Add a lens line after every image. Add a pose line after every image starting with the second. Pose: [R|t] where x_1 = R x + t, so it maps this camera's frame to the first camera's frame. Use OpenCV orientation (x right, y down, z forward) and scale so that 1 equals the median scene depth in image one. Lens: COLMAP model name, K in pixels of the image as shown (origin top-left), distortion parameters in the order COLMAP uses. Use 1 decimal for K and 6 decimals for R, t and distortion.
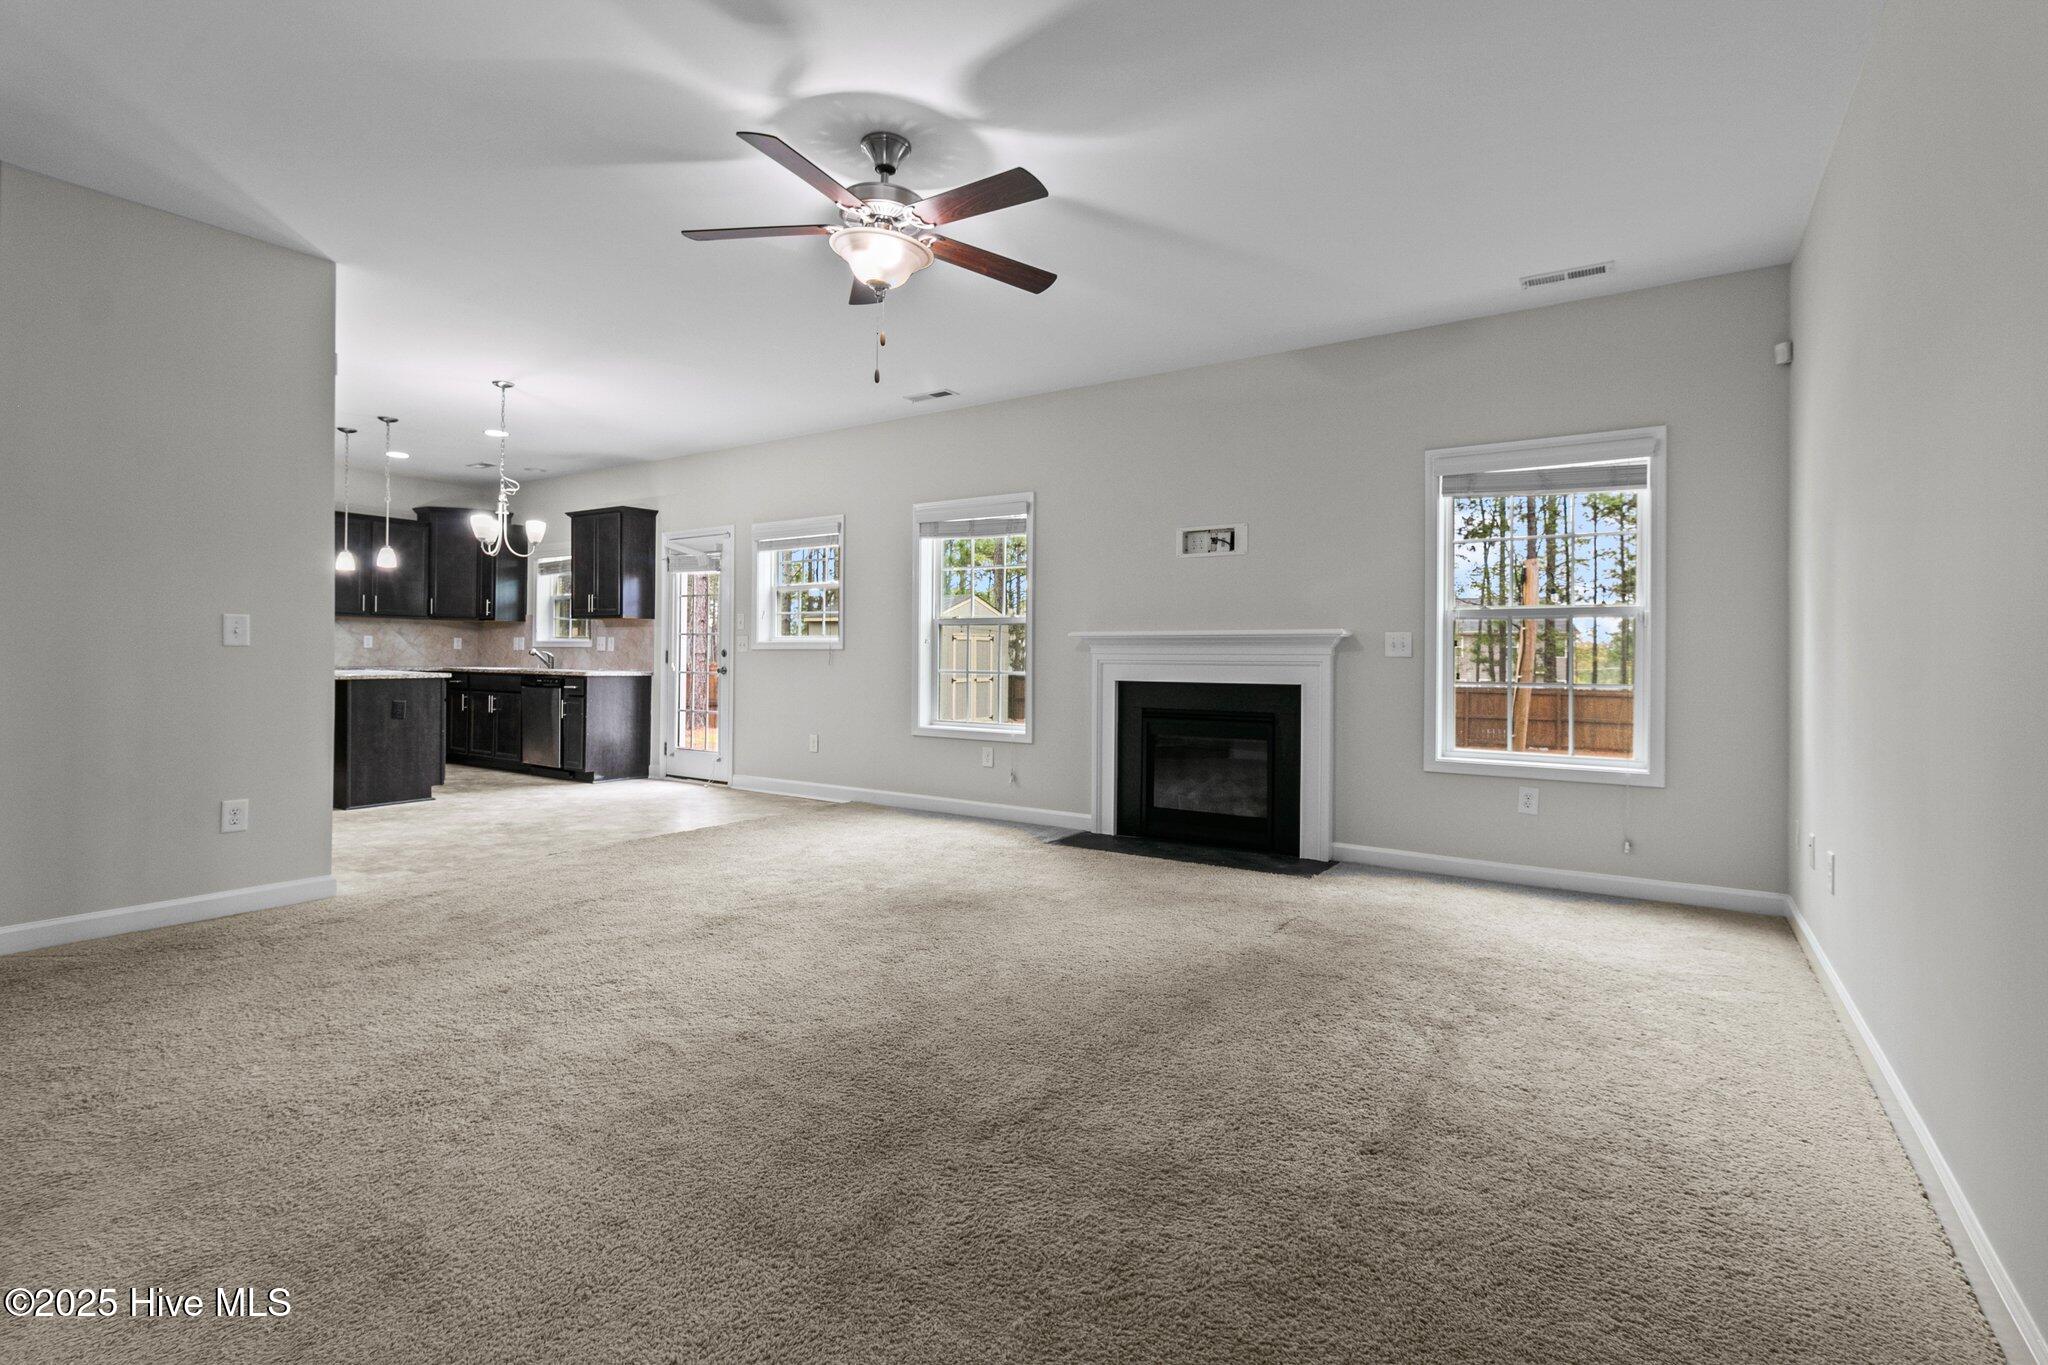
lens RADIAL K [[964.3, 0, 1021.6], [0, 964.3, 665.7], [0, 0, 1]] dist [0.014014, -0.001260]
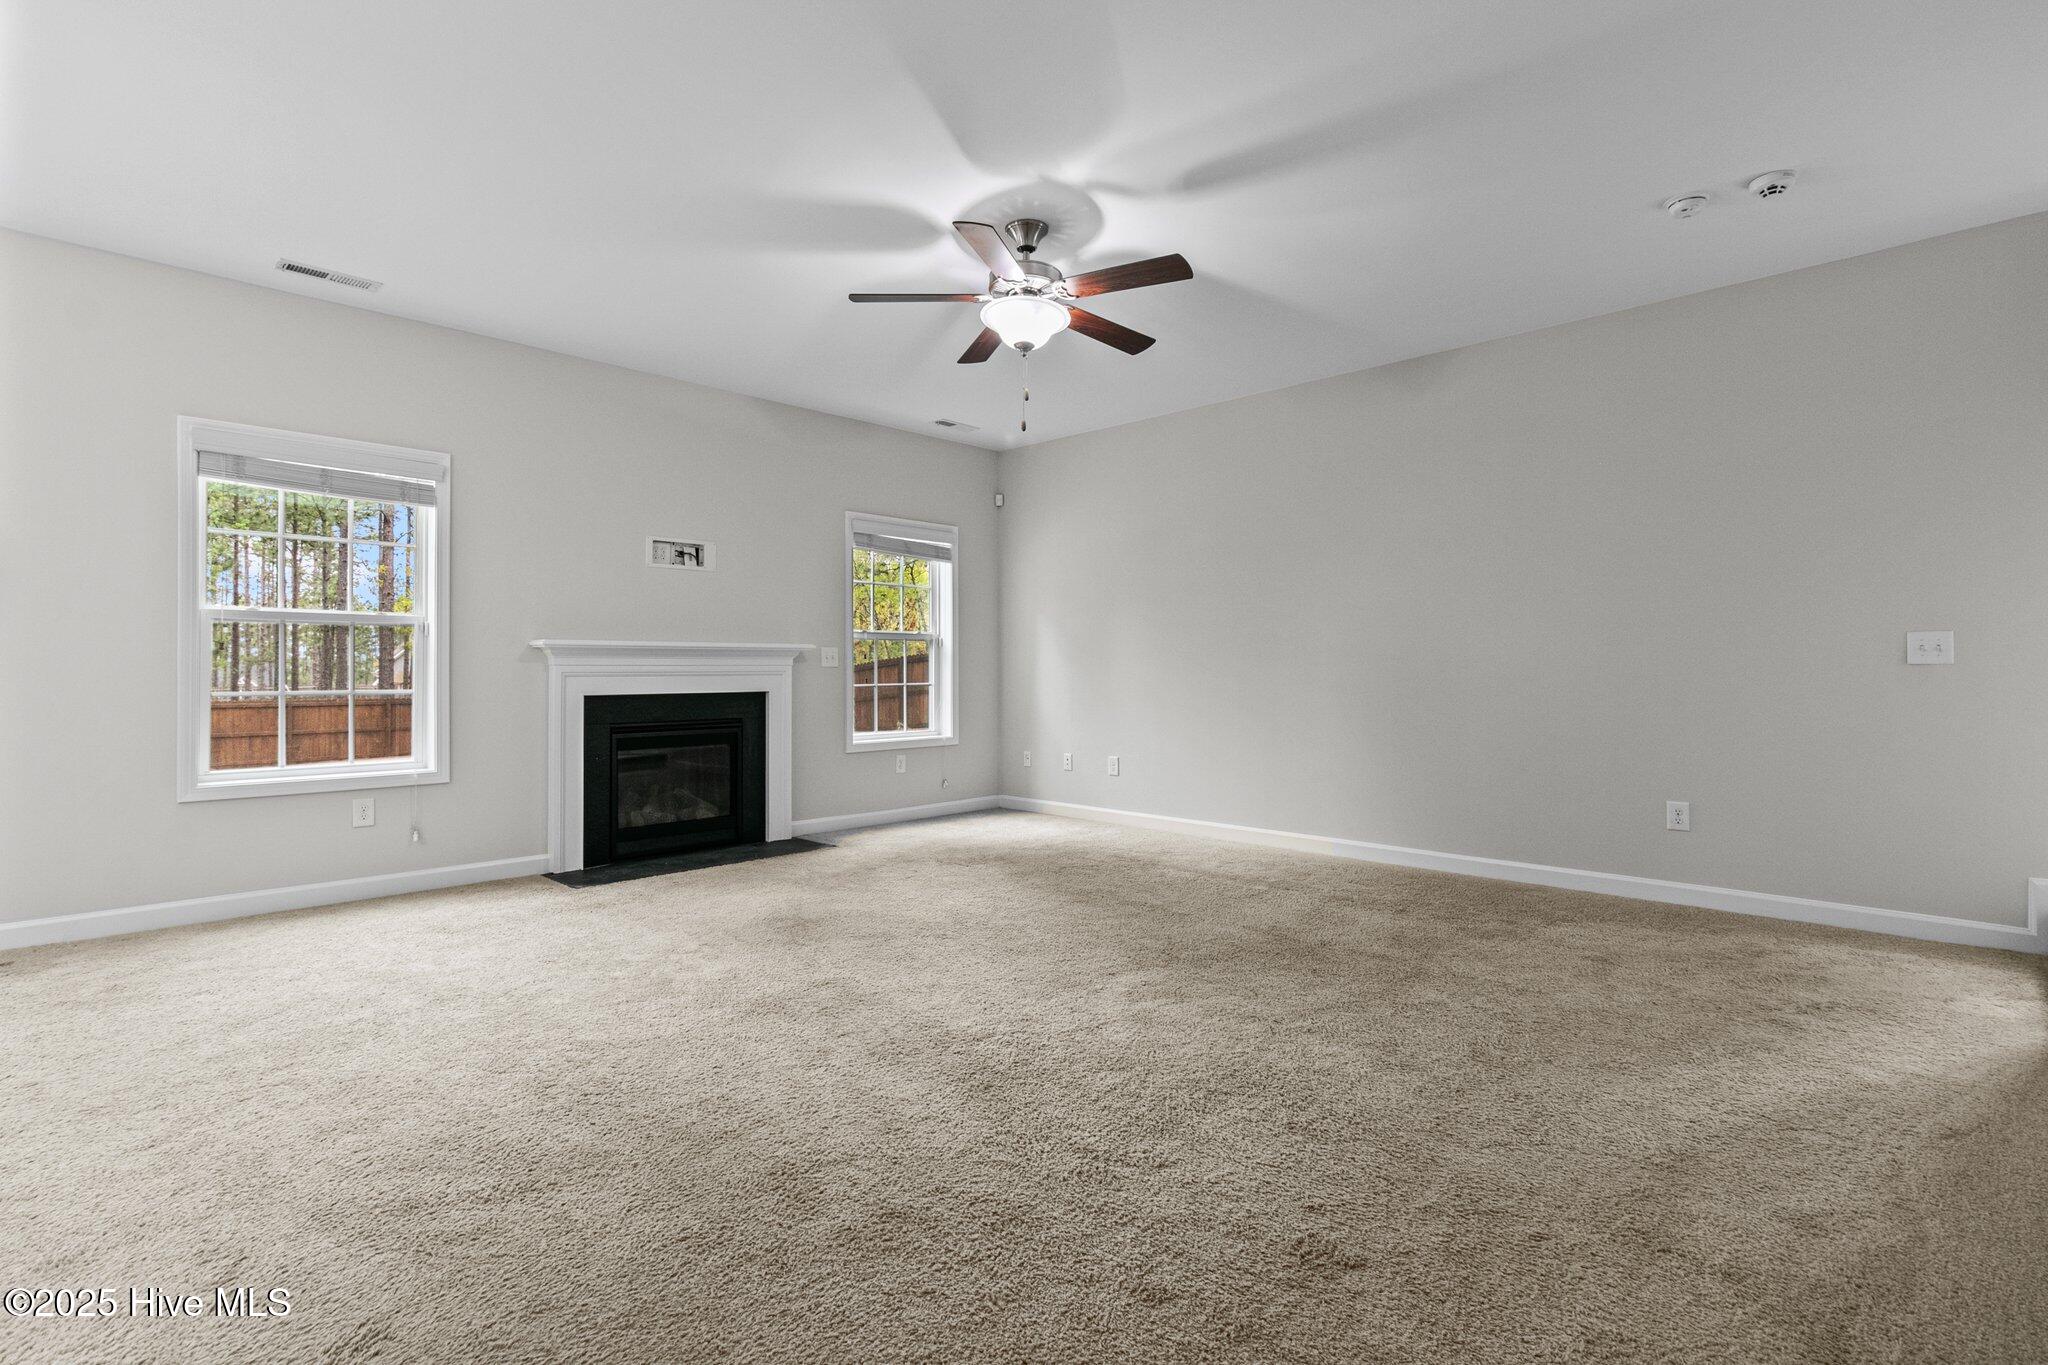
lens RADIAL K [[964.3, 0, 1007.1], [0, 964.3, 671.1], [0, 0, 1]] dist [0.014014, -0.001260]
pose [[0.200402, -0.009897, 0.979664, -0.737807], [0.010811, 0.999910, 0.007890, -0.009679], [-0.979654, 0.009010, 0.200491, 0.457420]]
